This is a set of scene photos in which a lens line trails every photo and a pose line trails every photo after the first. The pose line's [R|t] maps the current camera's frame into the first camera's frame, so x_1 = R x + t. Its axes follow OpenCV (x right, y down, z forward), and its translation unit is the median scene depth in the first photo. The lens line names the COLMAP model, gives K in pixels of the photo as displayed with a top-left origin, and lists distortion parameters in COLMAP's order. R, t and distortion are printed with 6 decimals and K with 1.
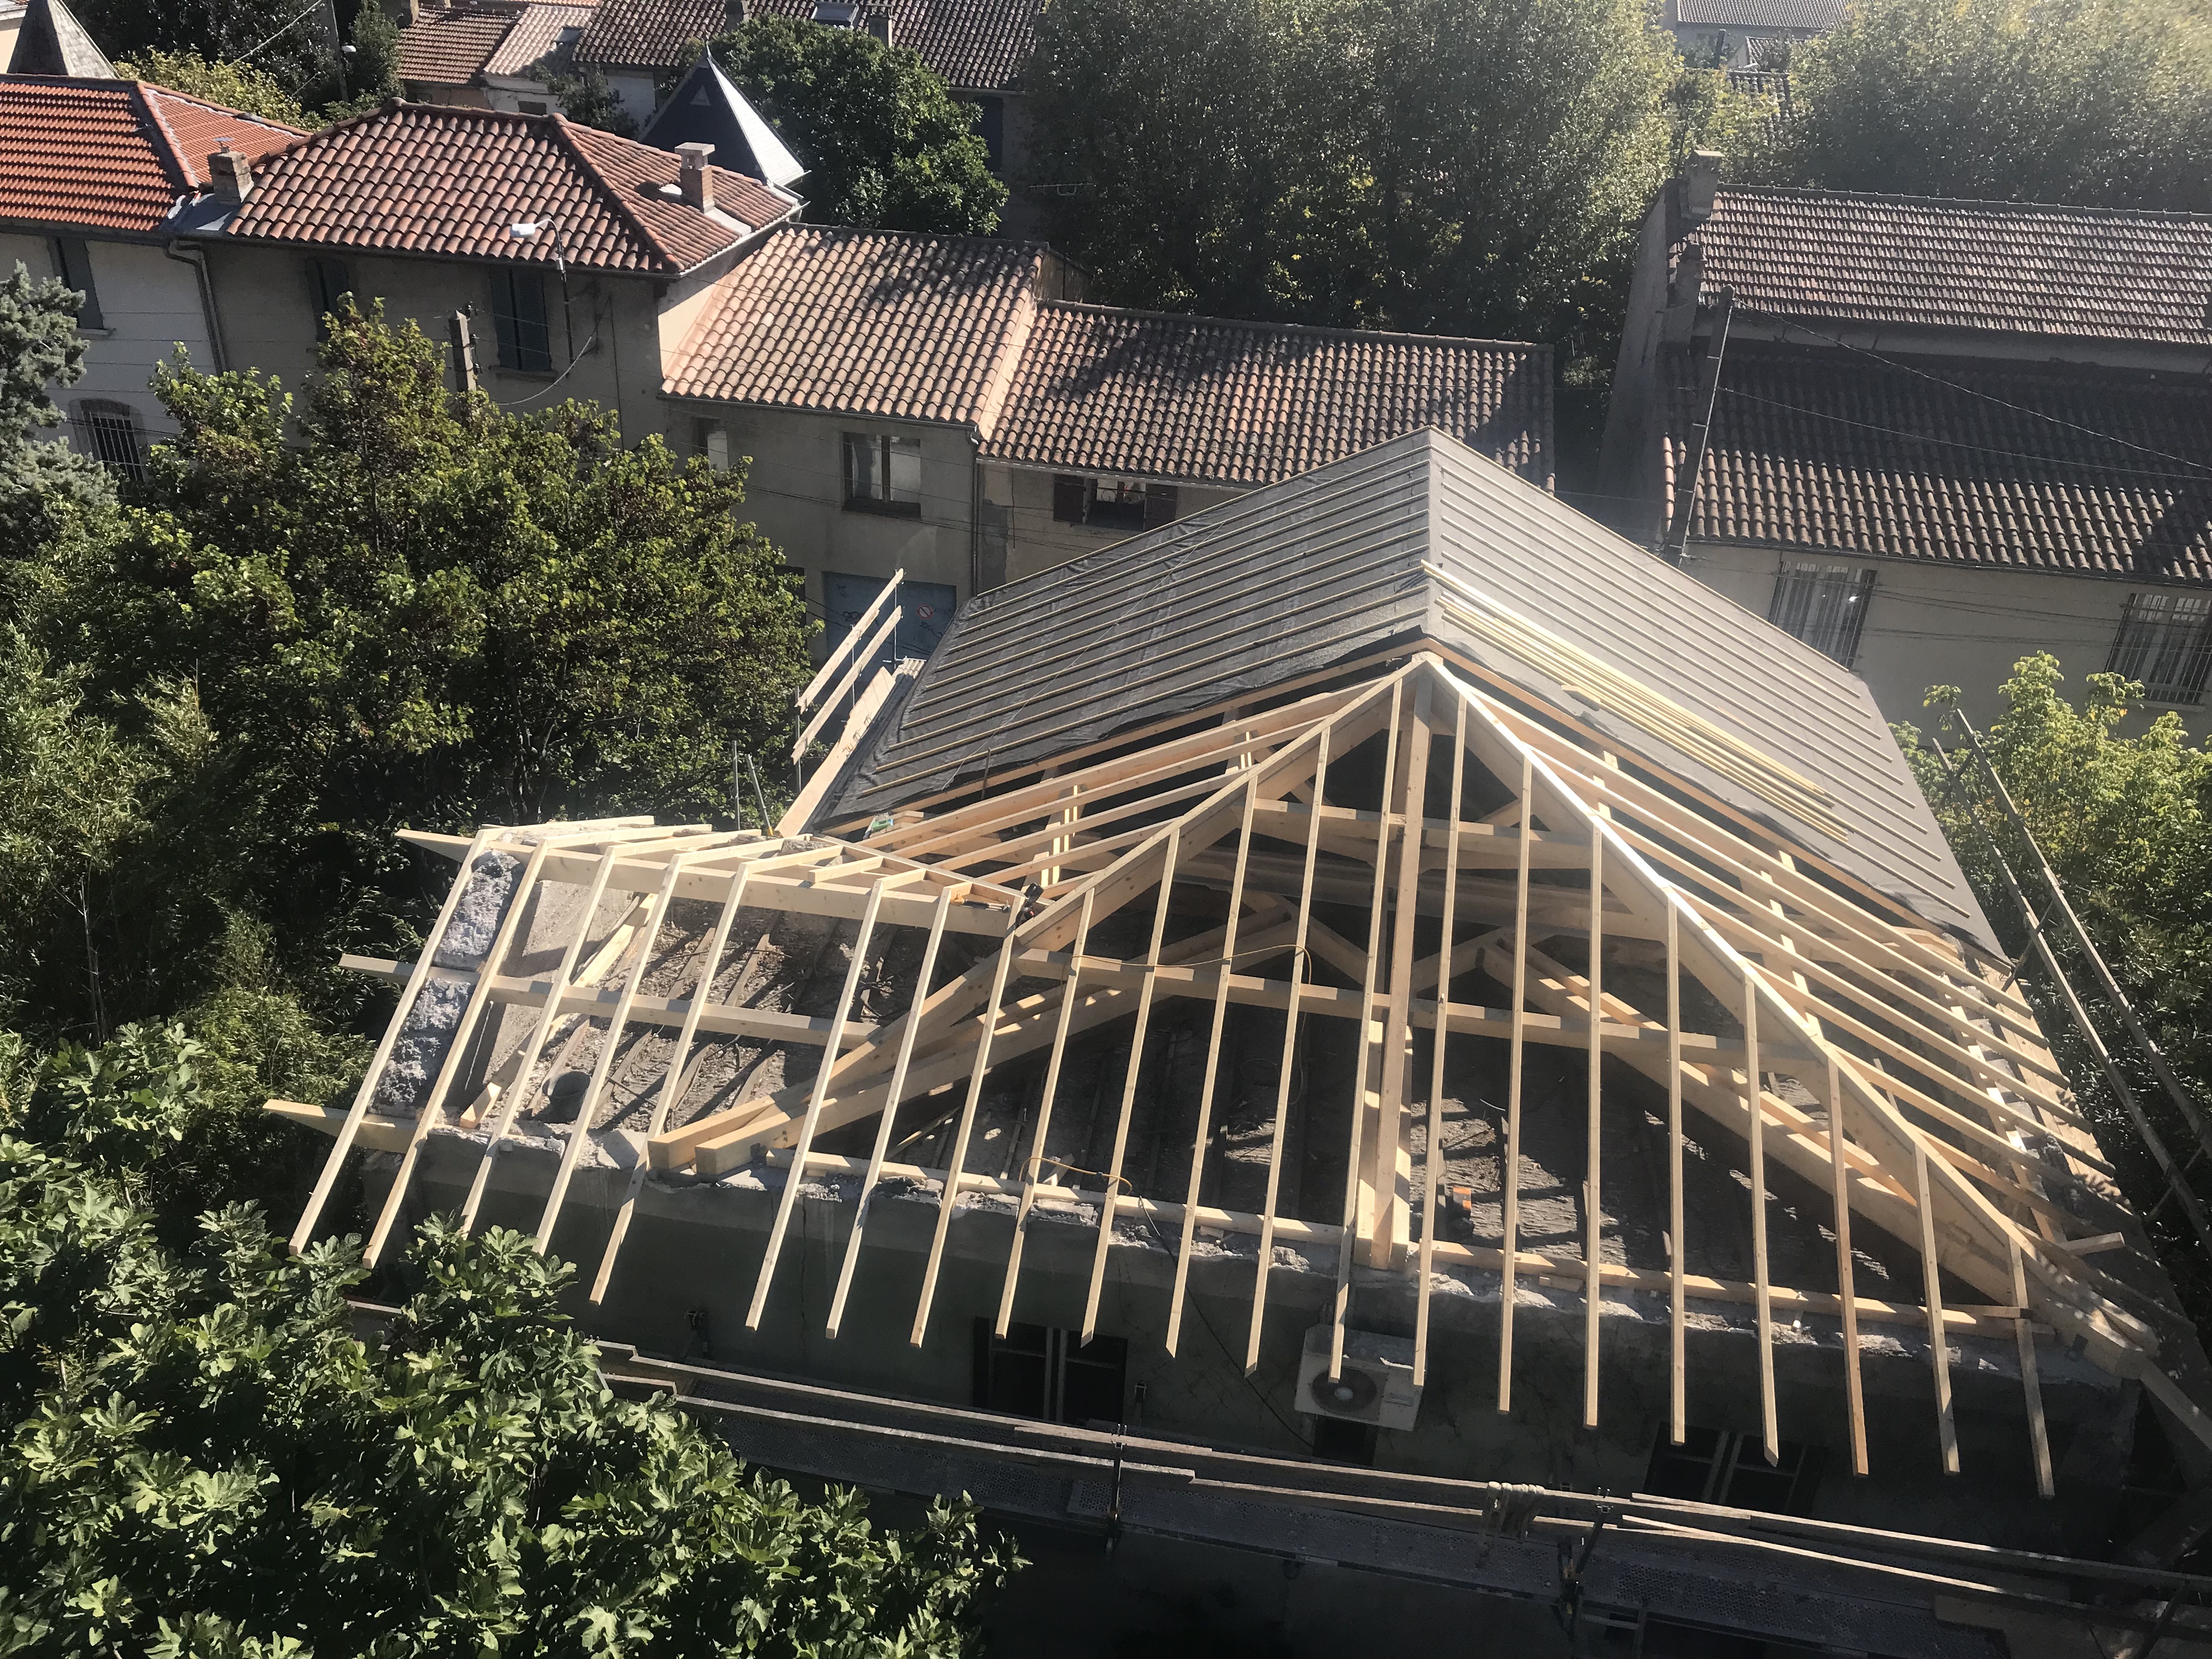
lens RADIAL K [[1801.5, 0, 1106.0], [0, 1801.5, 829.5], [0, 0, 1]] dist [-0.006593, 0.014719]
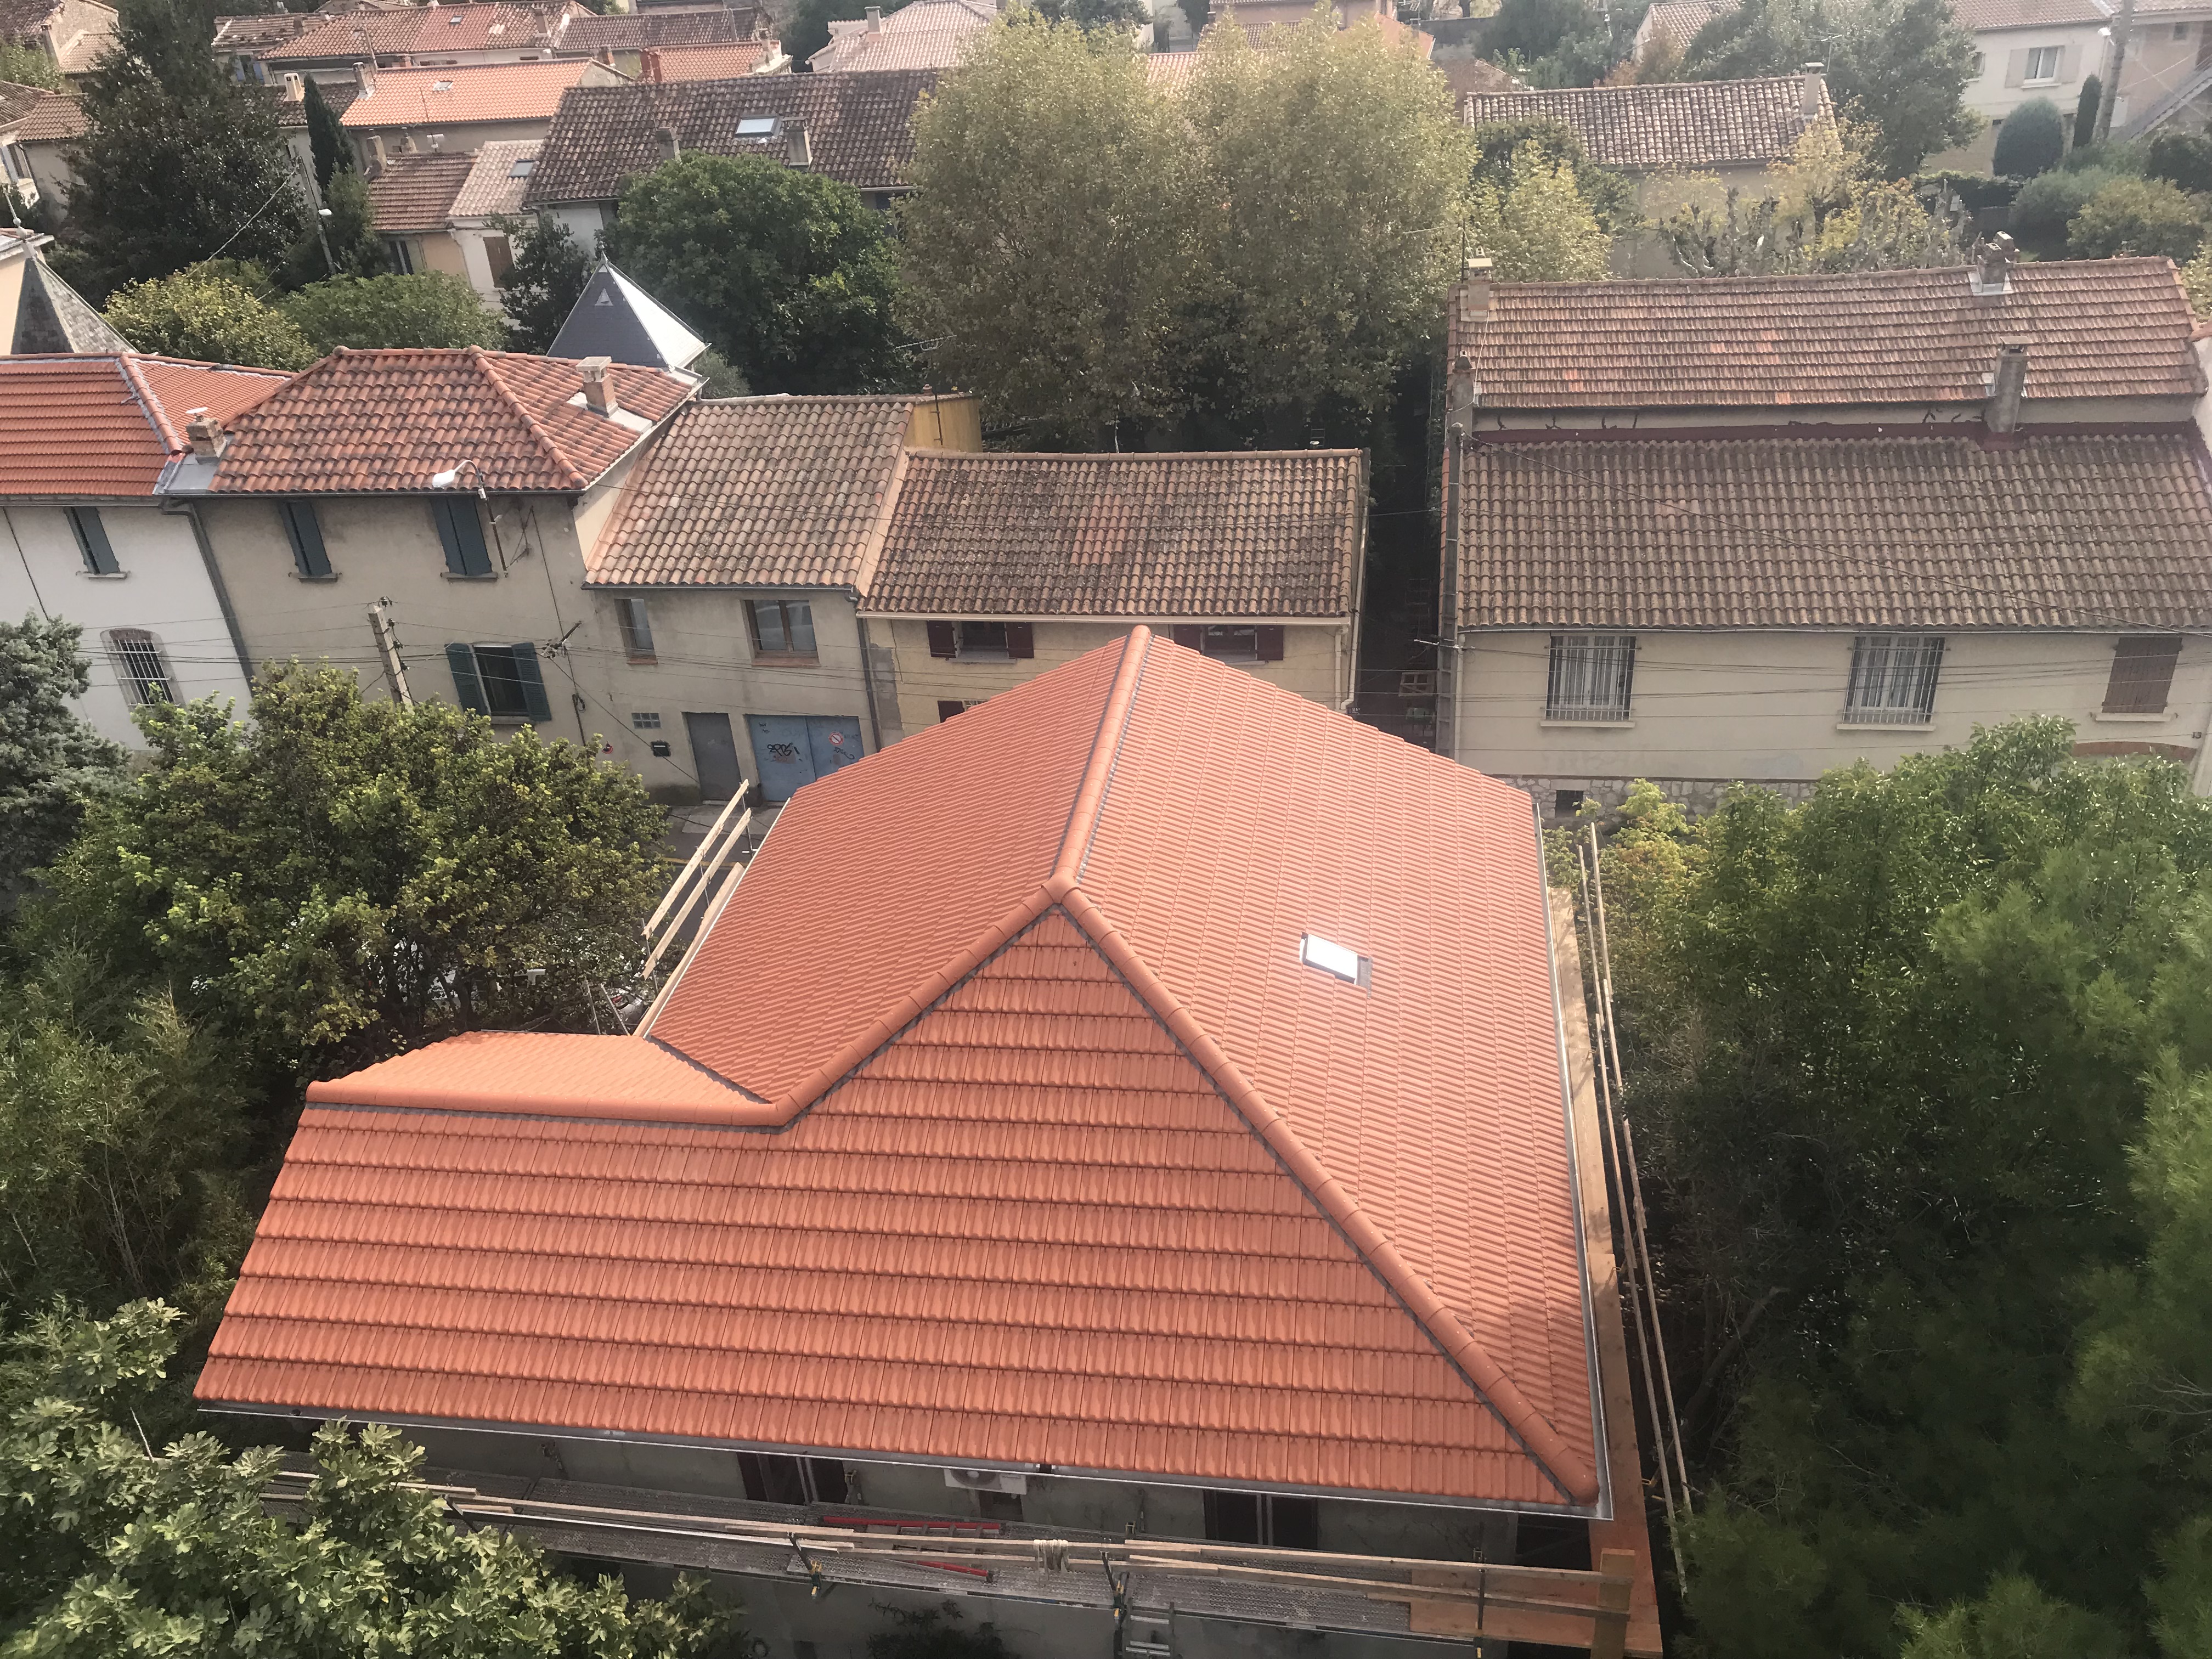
lens RADIAL K [[1786.5, 0, 1125.4], [0, 1786.5, 838.1], [0, 0, 1]] dist [0.010154, 0.000811]
pose [[0.994136, -0.098215, -0.045254, 0.136817], [0.100040, 0.994179, 0.040007, -0.088984], [0.041061, -0.044299, 0.998174, -0.150563]]
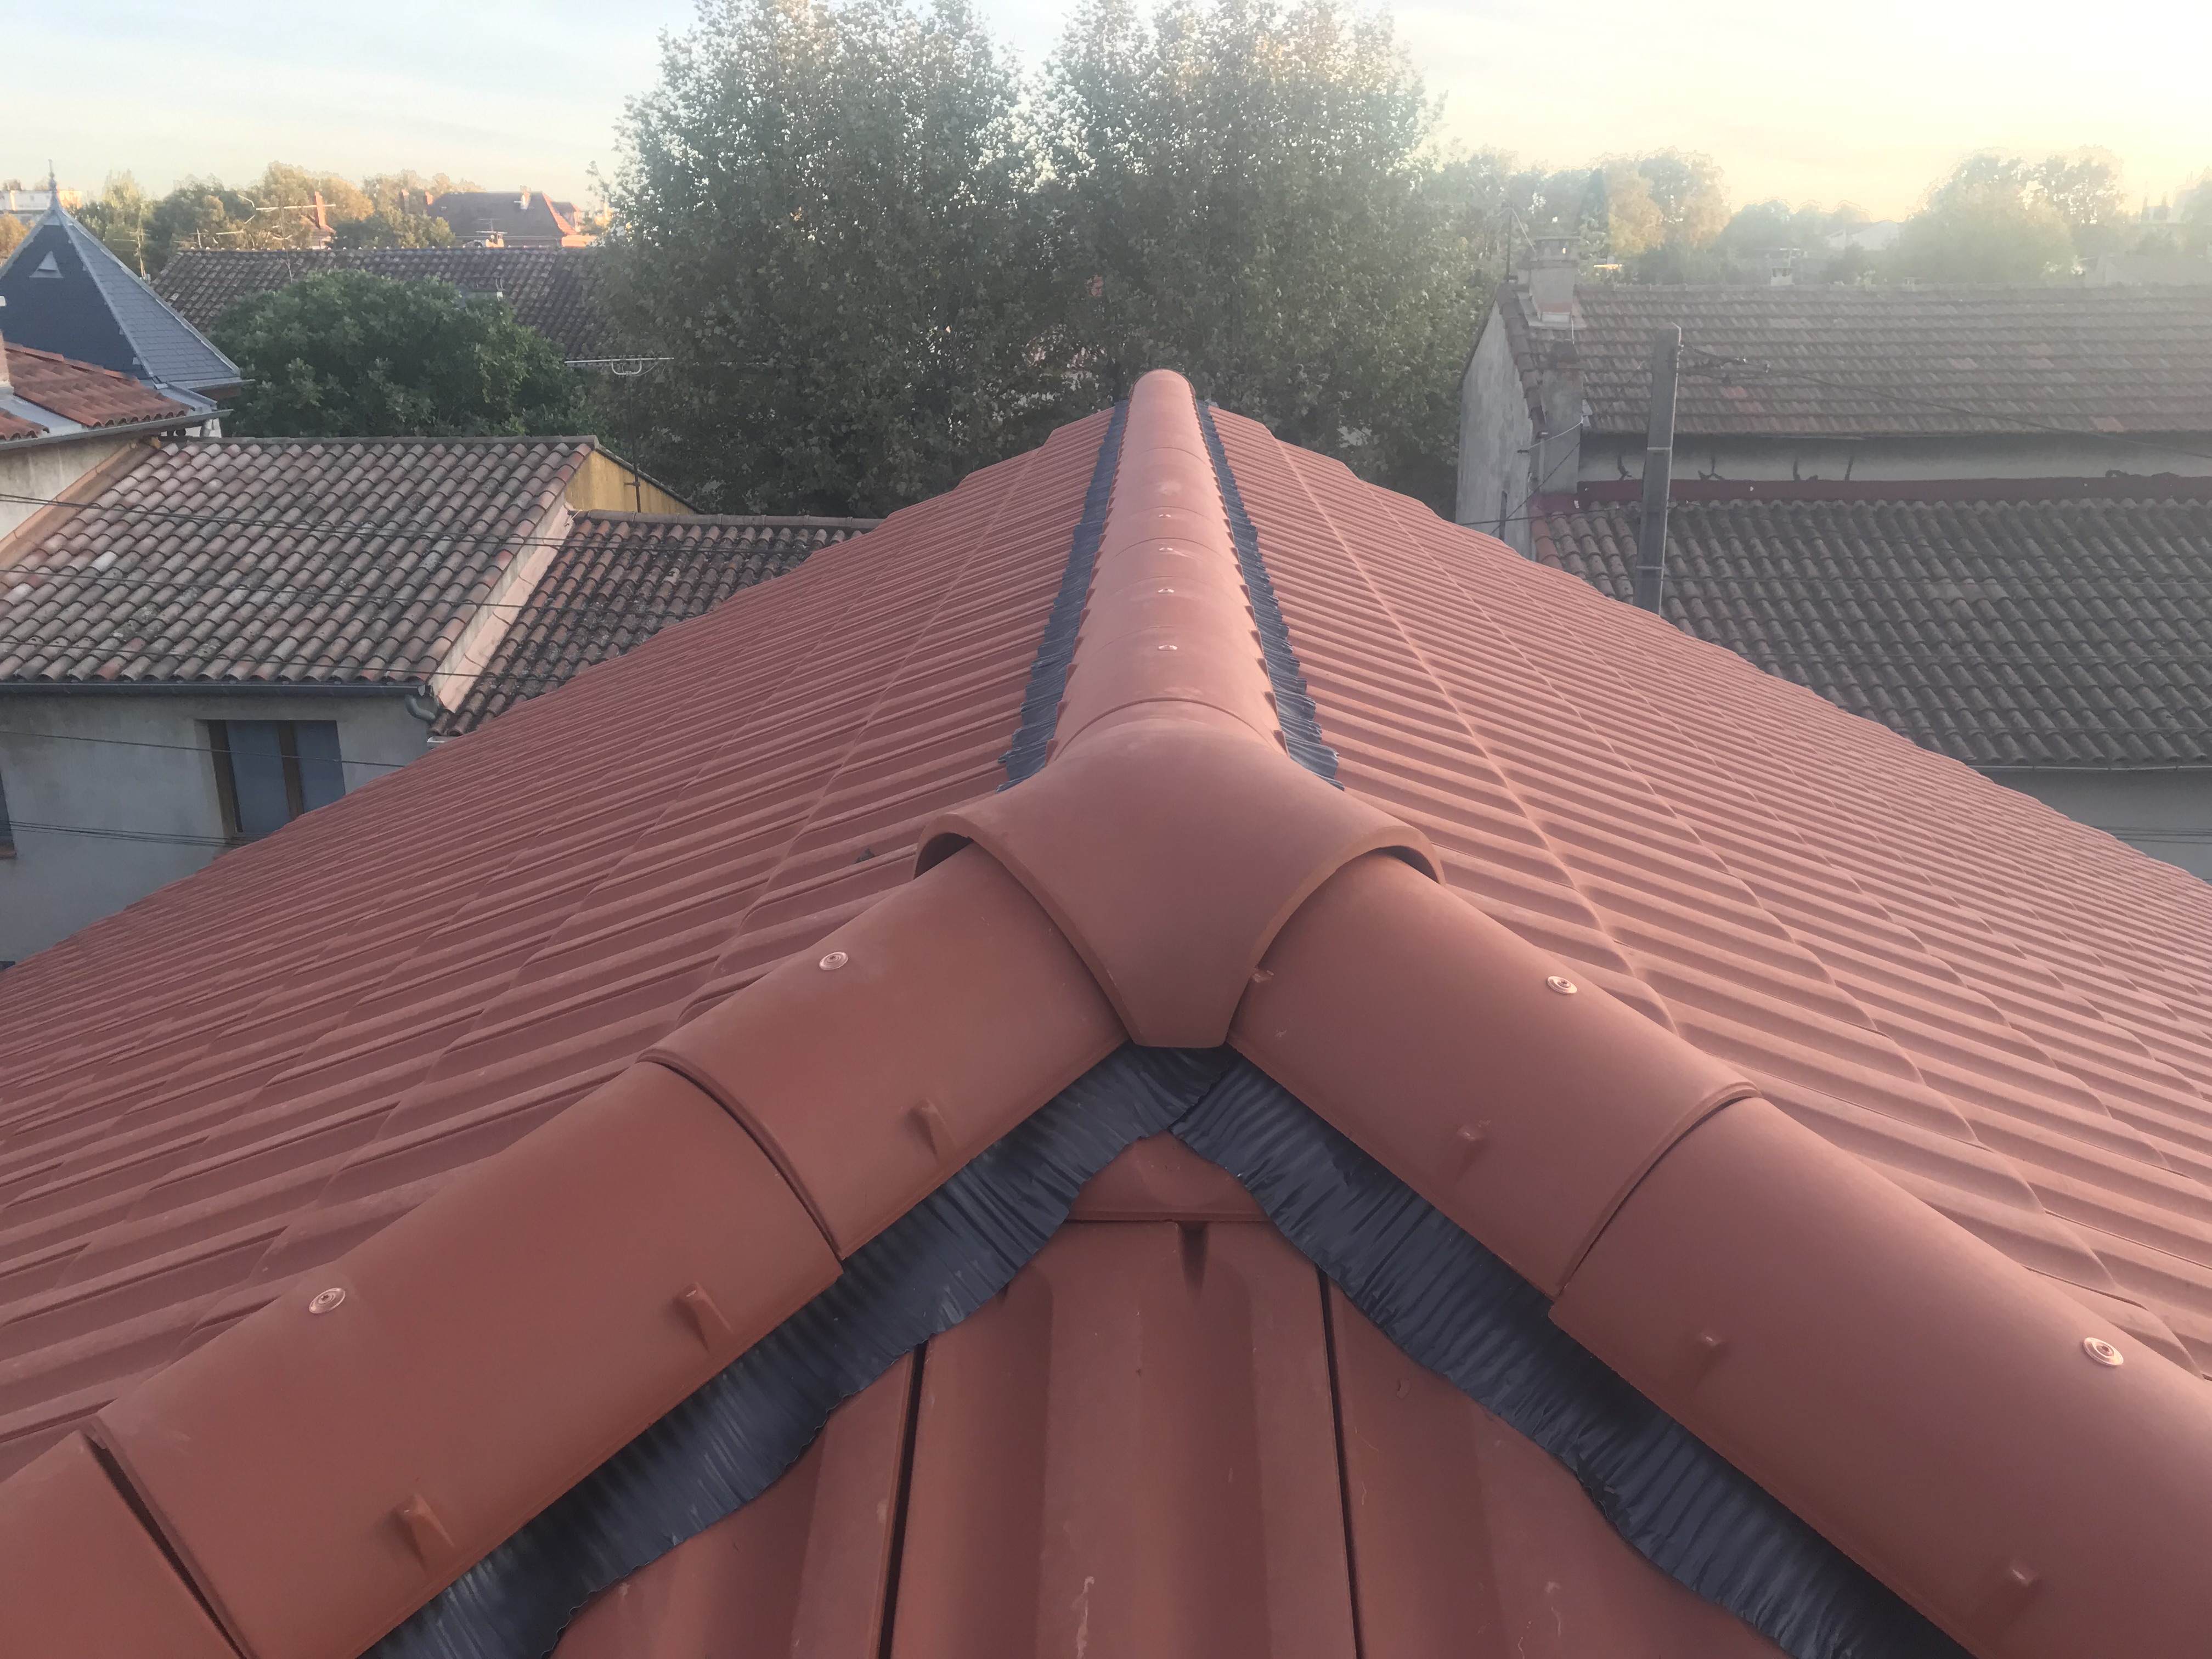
lens RADIAL K [[1739.5, 0, 1106.0], [0, 1739.5, 829.5], [0, 0, 1]] dist [0.010594, 0.019516]
pose [[0.990121, -0.083967, 0.112297, 0.076095], [0.105756, 0.973061, -0.204863, -0.040042], [-0.092070, 0.214715, 0.972327, 0.435281]]
